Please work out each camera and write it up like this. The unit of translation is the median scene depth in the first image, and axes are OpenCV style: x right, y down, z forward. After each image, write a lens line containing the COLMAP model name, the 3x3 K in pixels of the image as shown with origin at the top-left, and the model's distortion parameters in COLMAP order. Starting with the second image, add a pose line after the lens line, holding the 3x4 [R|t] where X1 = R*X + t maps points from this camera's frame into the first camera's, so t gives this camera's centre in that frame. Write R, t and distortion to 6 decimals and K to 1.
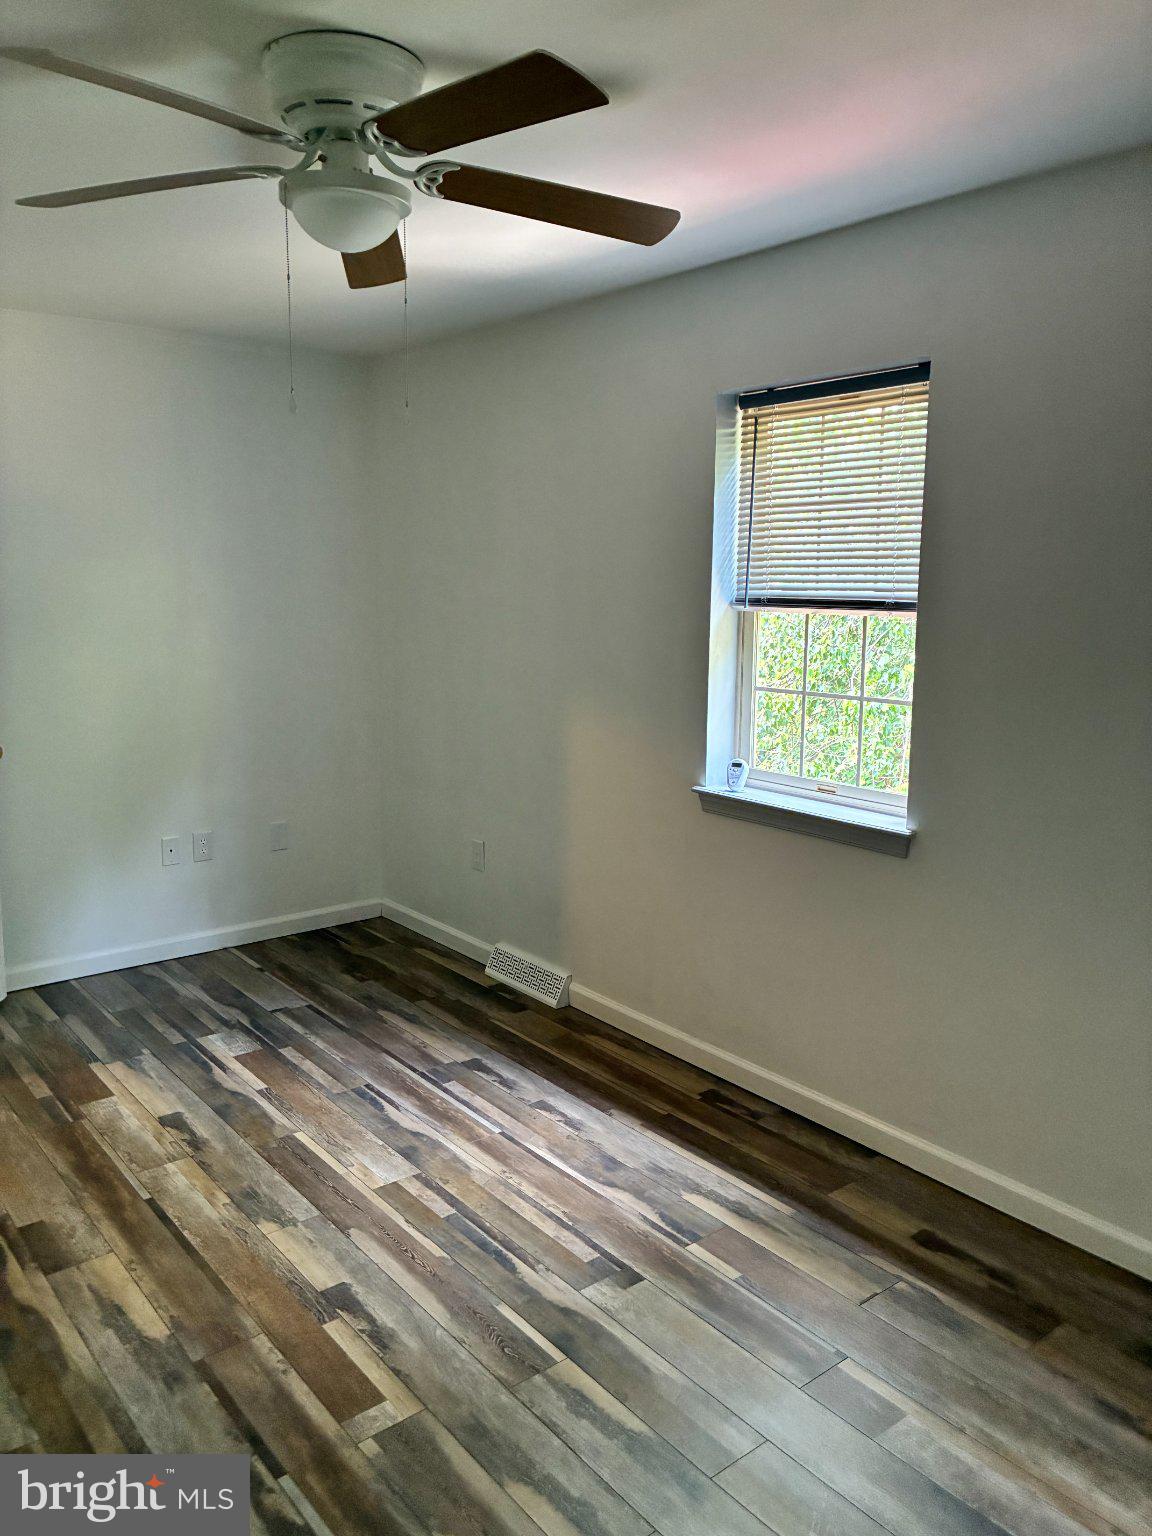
lens RADIAL K [[1167.0, 0, 581.3], [0, 1167.0, 767.5], [0, 0, 1]] dist [0.042616, -0.031568]
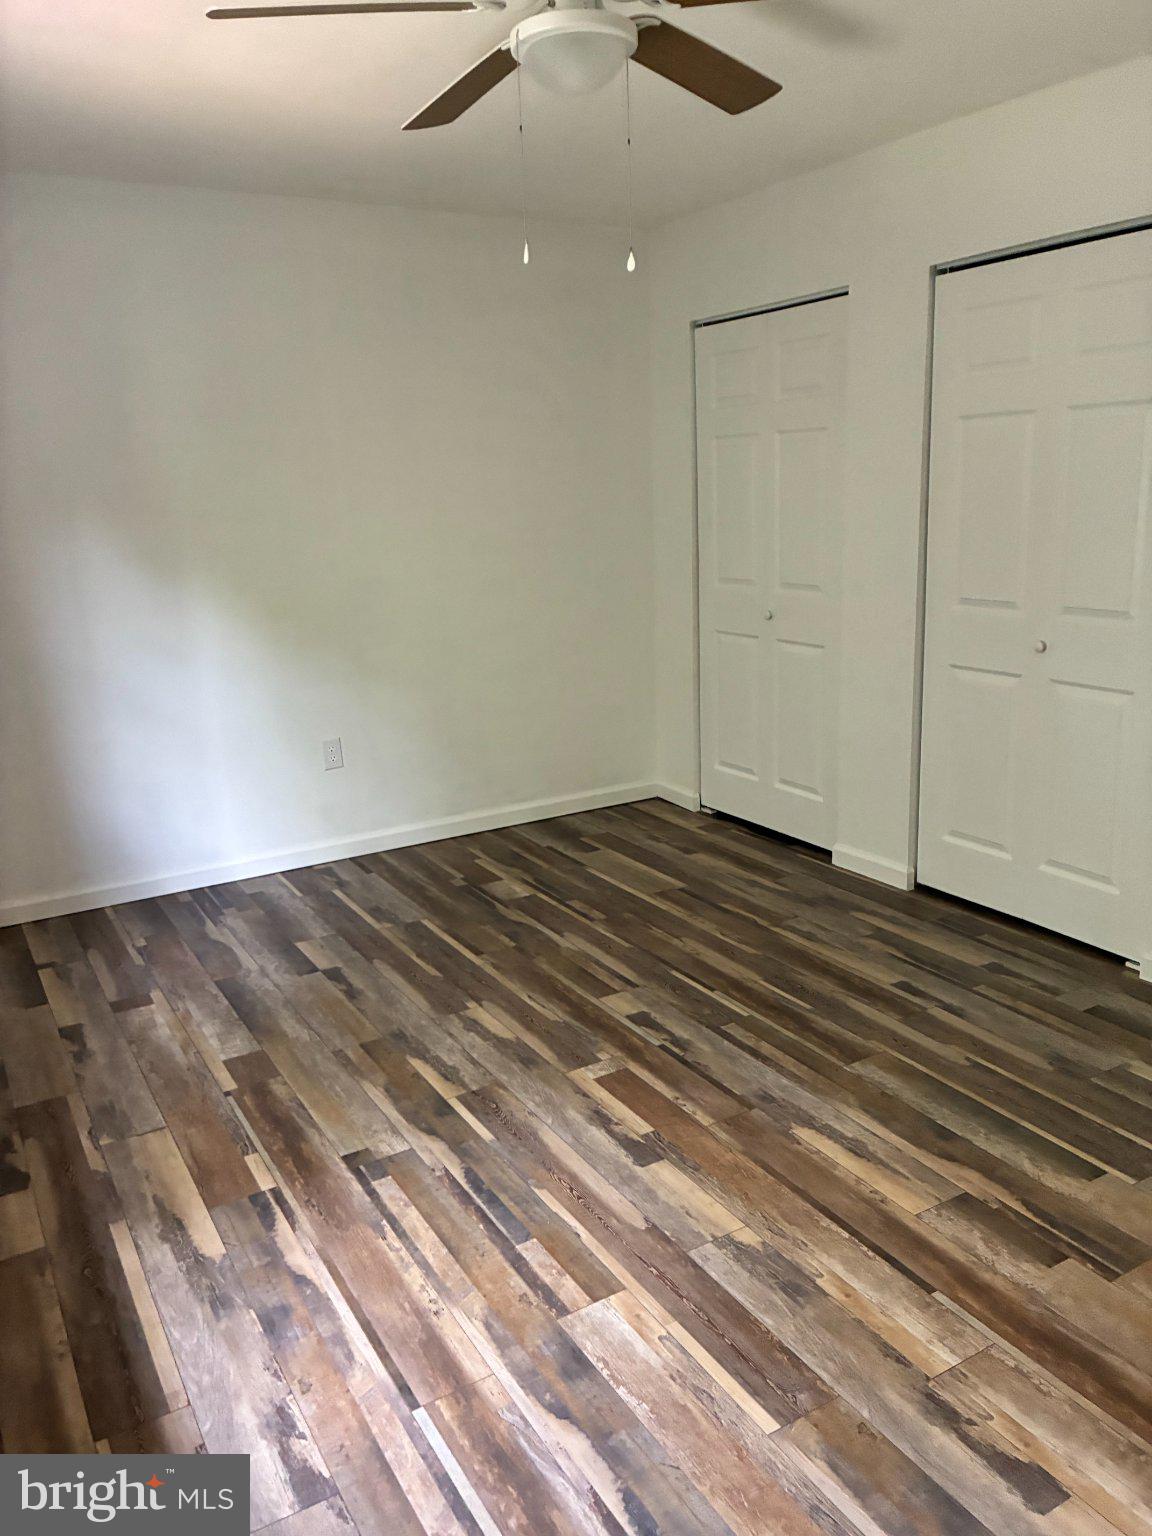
lens RADIAL K [[1167.0, 0, 581.3], [0, 1167.0, 767.5], [0, 0, 1]] dist [0.042616, -0.031568]
pose [[-0.989338, -0.008127, 0.145414, -0.281511], [0.050291, 0.917963, 0.393464, -0.241646], [-0.136682, 0.396582, -0.907767, 1.700345]]
